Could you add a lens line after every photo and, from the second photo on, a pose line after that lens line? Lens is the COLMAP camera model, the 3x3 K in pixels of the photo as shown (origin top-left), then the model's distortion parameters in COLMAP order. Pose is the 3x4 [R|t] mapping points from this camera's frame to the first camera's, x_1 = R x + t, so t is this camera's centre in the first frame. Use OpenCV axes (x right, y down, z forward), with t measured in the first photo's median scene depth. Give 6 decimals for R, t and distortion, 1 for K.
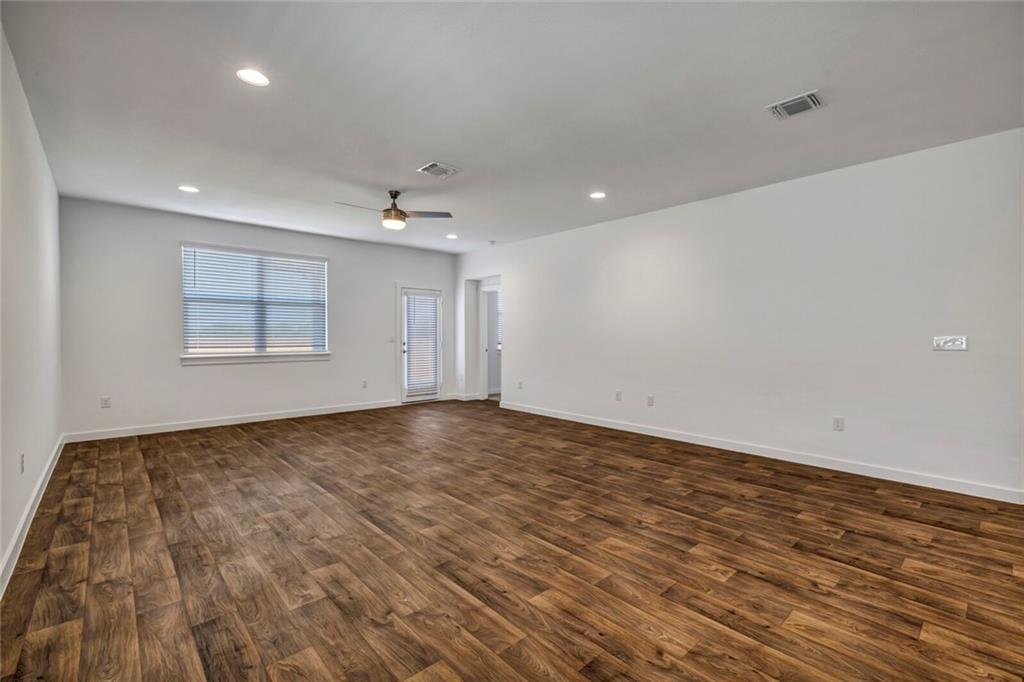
lens RADIAL K [[466.1, 0, 507.1], [0, 466.1, 326.0], [0, 0, 1]] dist [0.002109, 0.000158]
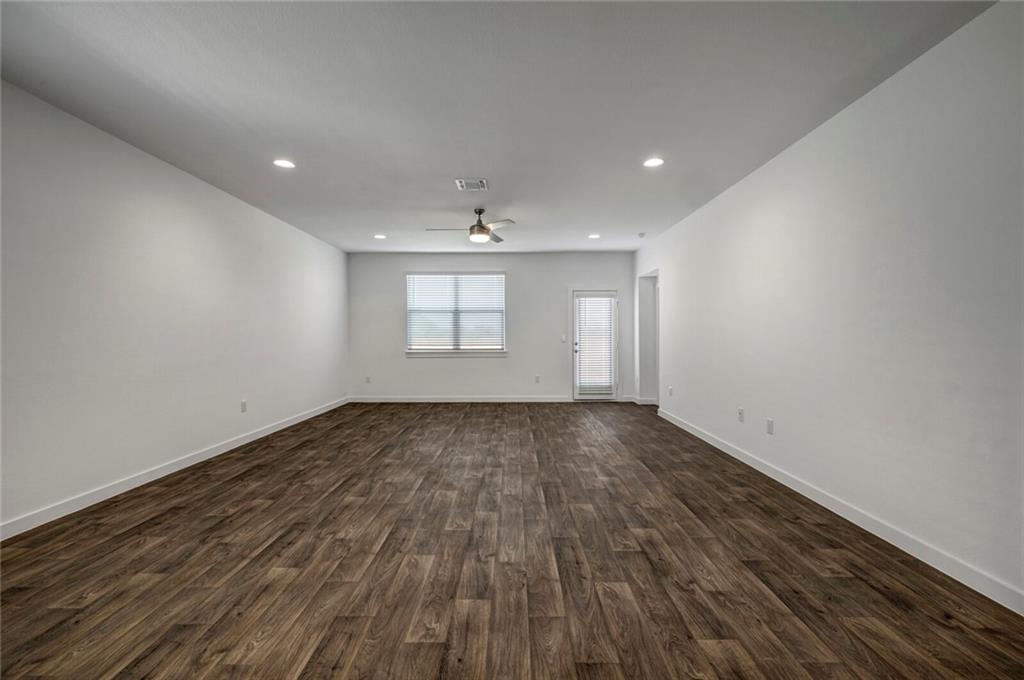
lens RADIAL K [[429.5, 0, 499.9], [0, 429.5, 336.4], [0, 0, 1]] dist [-0.001465, -0.000049]
pose [[0.725427, -0.002567, -0.688294, 0.515457], [0.017343, 0.999744, 0.014550, 0.005573], [0.688080, -0.022492, 0.725286, 0.275969]]
